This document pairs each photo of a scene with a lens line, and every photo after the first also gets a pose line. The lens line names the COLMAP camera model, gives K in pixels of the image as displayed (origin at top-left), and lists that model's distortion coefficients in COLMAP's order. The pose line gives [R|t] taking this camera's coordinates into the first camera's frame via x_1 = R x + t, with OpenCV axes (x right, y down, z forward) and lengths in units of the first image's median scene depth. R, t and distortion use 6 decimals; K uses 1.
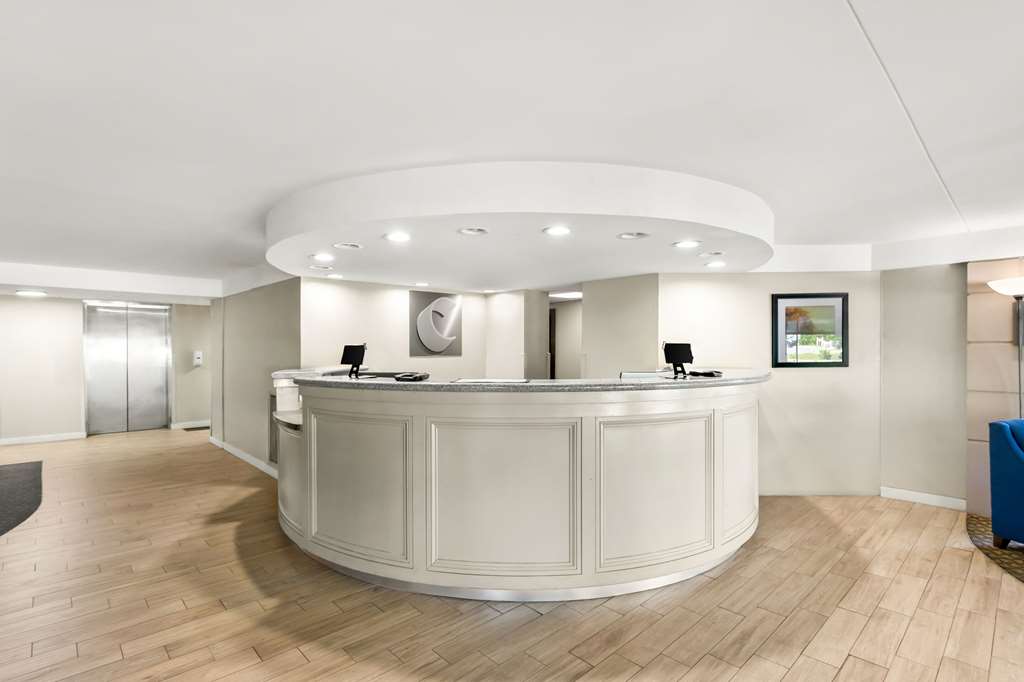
lens RADIAL K [[498.1, 0, 514.1], [0, 498.1, 351.9], [0, 0, 1]] dist [-0.001939, -0.000285]
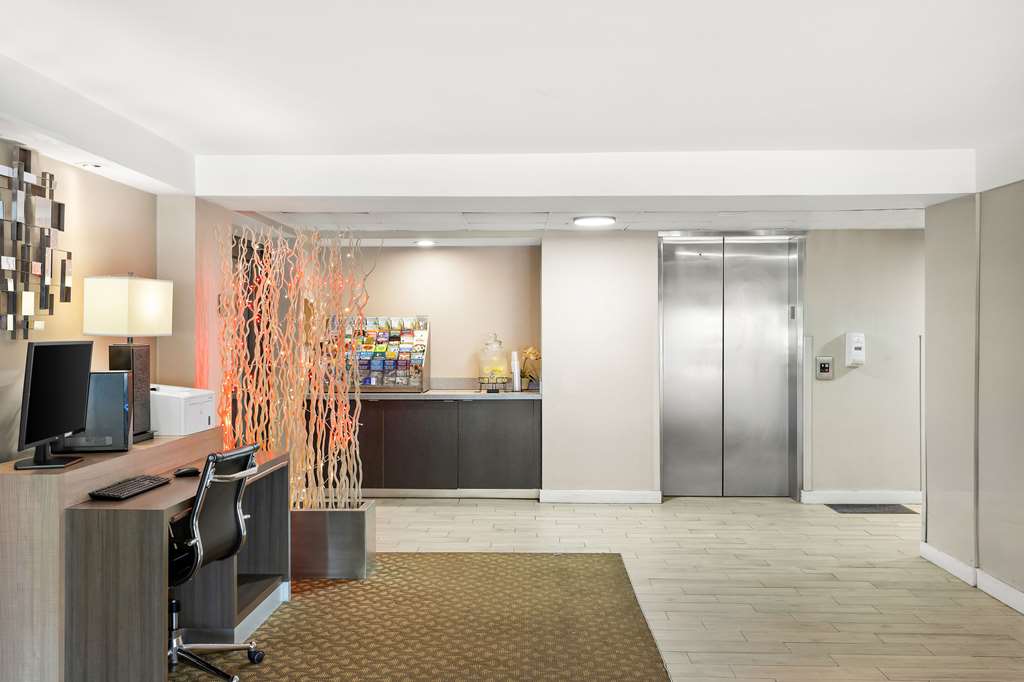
lens RADIAL K [[981.7, 0, 512.0], [0, 981.7, 341.0], [0, 0, 1]] dist [0.000507, -0.000780]
pose [[0.709195, 0.006909, -0.704979, -0.250126], [-0.002188, 0.999969, 0.007599, -0.000537], [0.705009, -0.003846, 0.709188, 0.171581]]
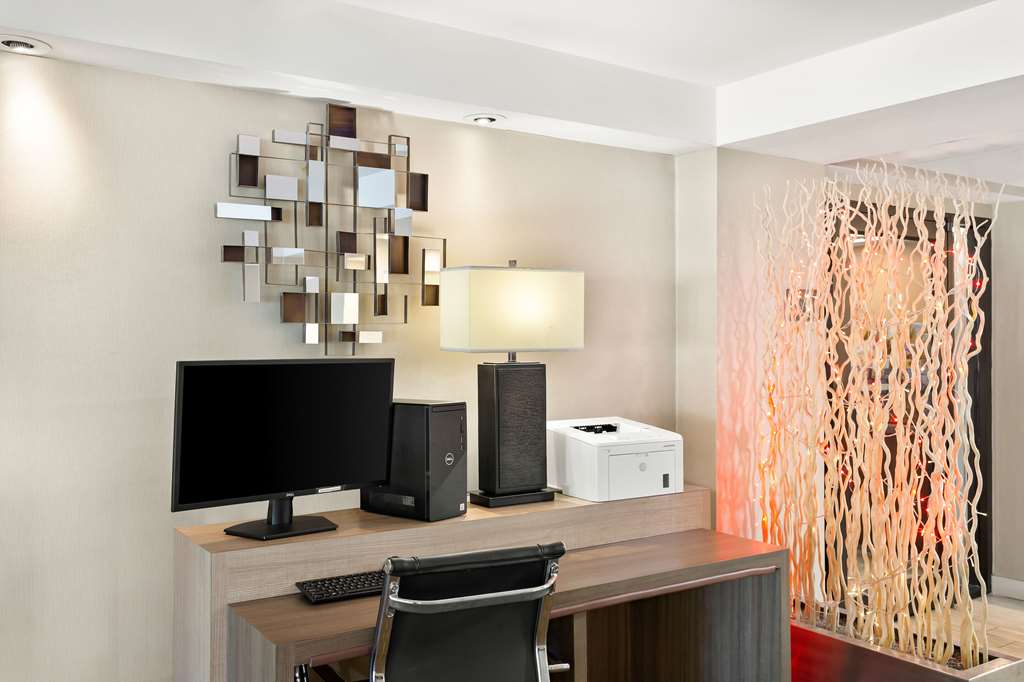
lens RADIAL K [[914.7, 0, 511.4], [0, 914.7, 326.6], [0, 0, 1]] dist [-0.000937, -0.005130]
pose [[-0.178657, -0.010962, -0.983850, -0.497485], [-0.002511, 0.999940, -0.010686, -0.005476], [0.983908, 0.000561, -0.178674, 0.575021]]
